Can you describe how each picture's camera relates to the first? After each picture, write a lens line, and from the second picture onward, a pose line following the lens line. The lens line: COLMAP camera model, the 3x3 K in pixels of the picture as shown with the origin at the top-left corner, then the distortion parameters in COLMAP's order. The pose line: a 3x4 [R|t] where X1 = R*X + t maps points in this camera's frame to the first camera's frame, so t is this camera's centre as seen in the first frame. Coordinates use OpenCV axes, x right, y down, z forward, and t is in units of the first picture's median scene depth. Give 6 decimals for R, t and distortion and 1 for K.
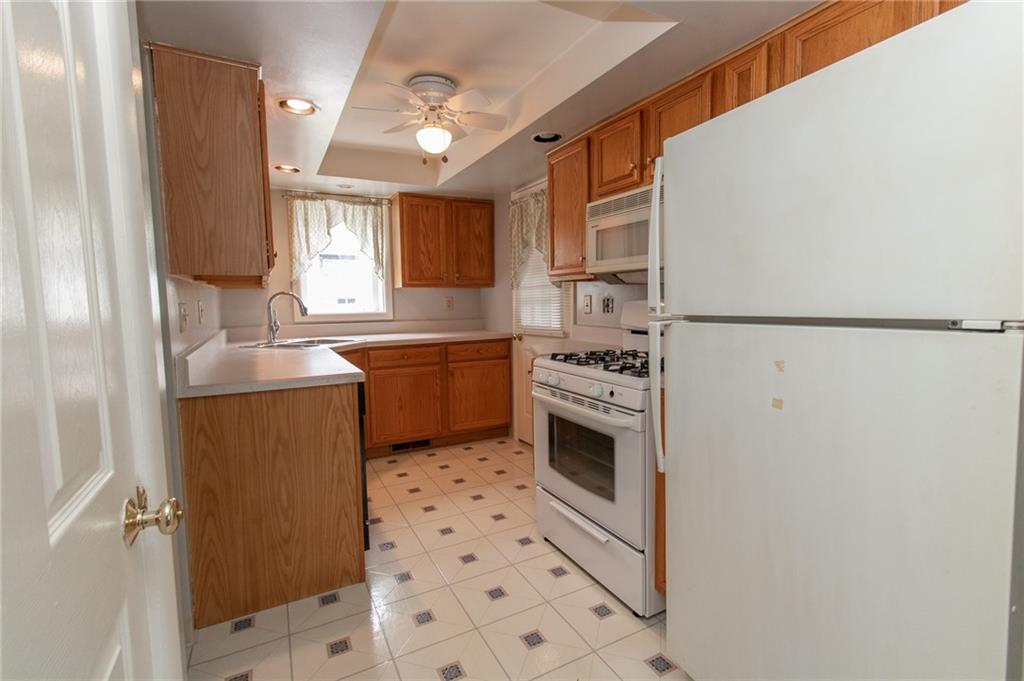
lens RADIAL K [[475.0, 0, 514.7], [0, 475.0, 338.3], [0, 0, 1]] dist [0.002847, 0.000407]
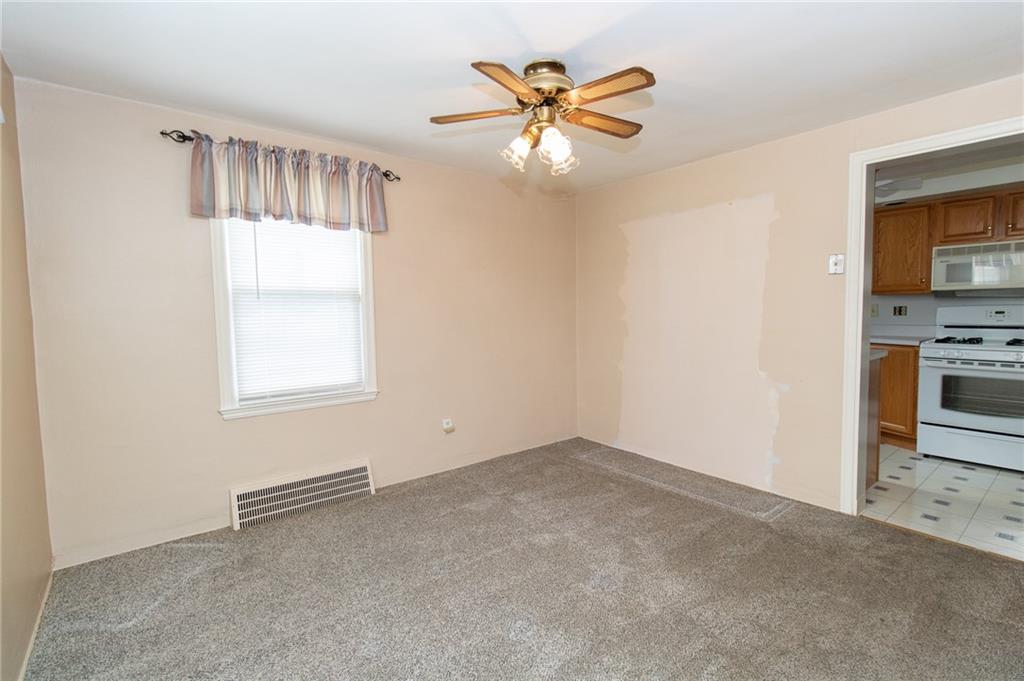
lens RADIAL K [[475.0, 0, 514.7], [0, 475.0, 338.3], [0, 0, 1]] dist [0.002847, 0.000407]
pose [[0.982648, -0.009427, 0.185238, -1.444369], [0.014010, 0.999627, -0.023449, 0.040898], [-0.184948, 0.025638, 0.982414, -0.296789]]
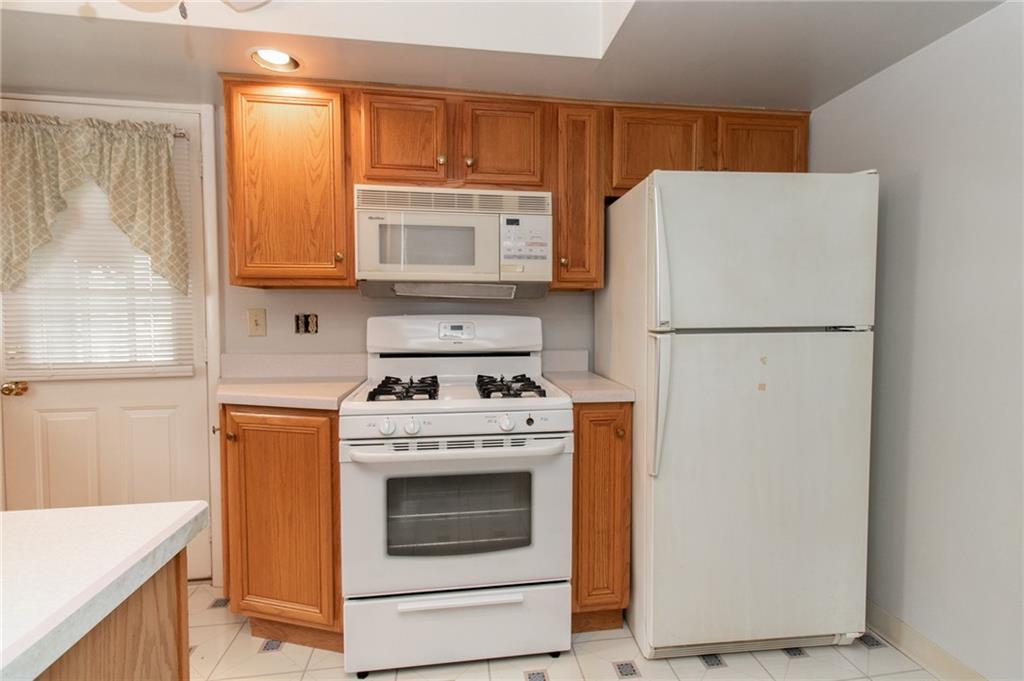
lens RADIAL K [[479.5, 0, 519.0], [0, 479.5, 338.6], [0, 0, 1]] dist [0.007953, 0.000254]
pose [[0.335451, -0.025518, 0.941712, -0.437042], [0.071947, 0.997408, 0.001398, -0.026437], [-0.939306, 0.067284, 0.336418, 0.492345]]
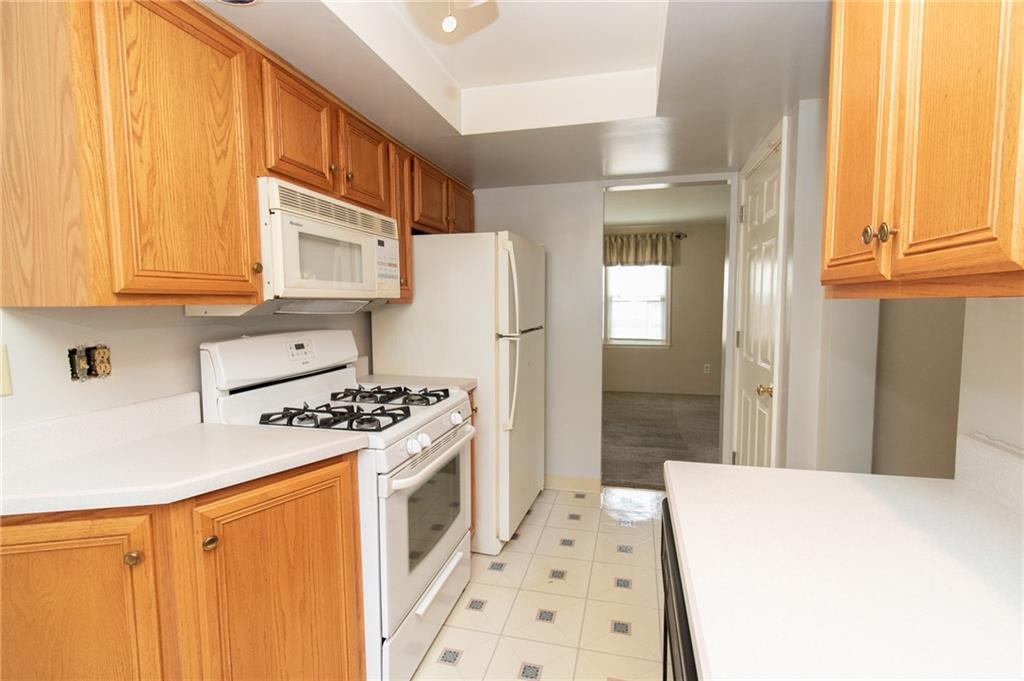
lens RADIAL K [[479.4, 0, 518.2], [0, 479.4, 339.9], [0, 0, 1]] dist [0.007154, -0.015129]
pose [[-0.747729, -0.028722, 0.663383, -0.436895], [0.075225, 0.988968, 0.127608, -0.129496], [-0.659730, 0.145319, -0.737319, 1.180275]]
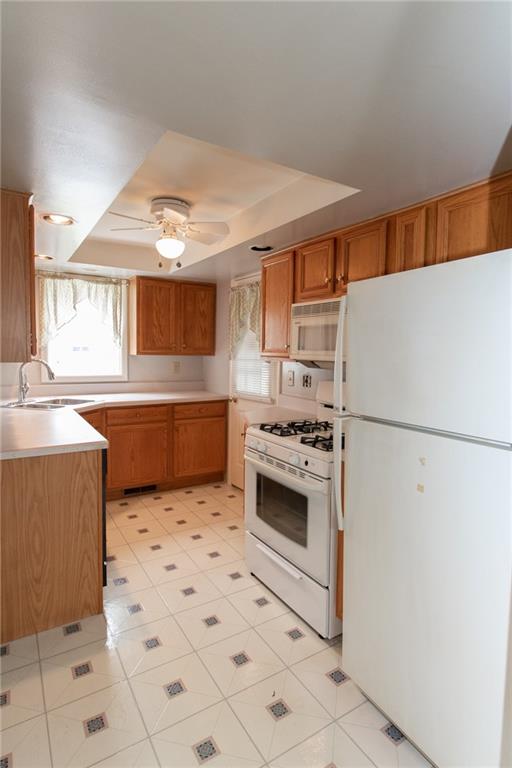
lens RADIAL K [[411.9, 0, 262.8], [0, 411.9, 375.9], [0, 0, 1]] dist [0.000595, -0.000004]
pose [[0.996472, 0.027219, 0.079388, -0.005689], [-0.025626, 0.999450, -0.021025, -0.063929], [-0.079917, 0.018917, 0.996622, -0.072137]]
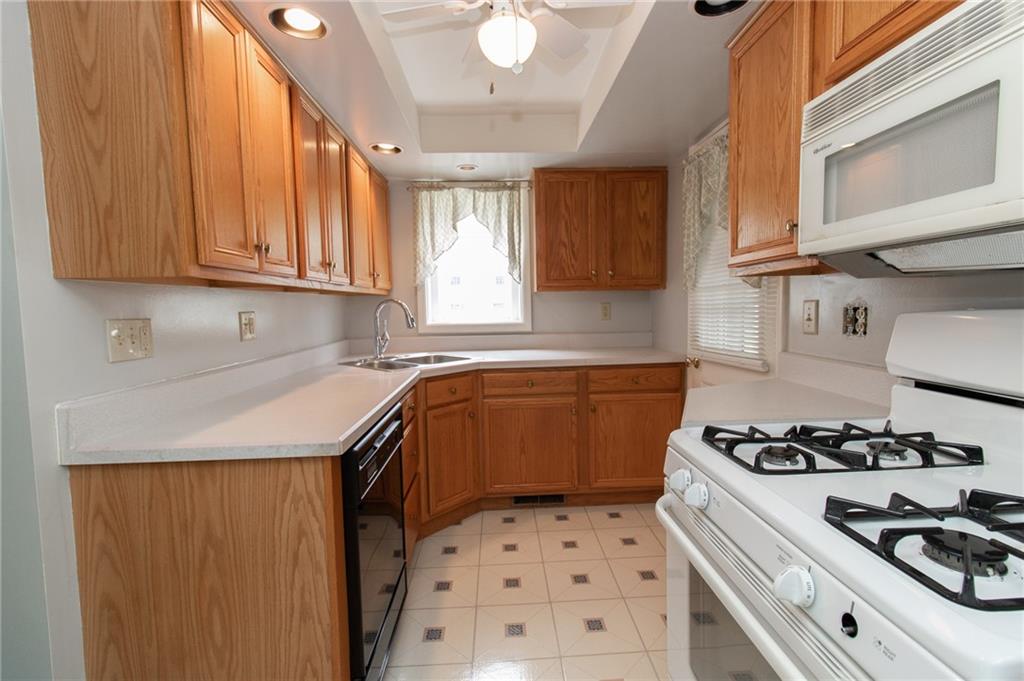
lens RADIAL K [[475.0, 0, 514.7], [0, 475.0, 338.3], [0, 0, 1]] dist [0.002847, 0.000407]
pose [[0.906088, 0.025468, -0.422322, 0.091373], [-0.028197, 0.999602, -0.000216, -0.044338], [0.422148, 0.012103, 0.906446, 0.431274]]
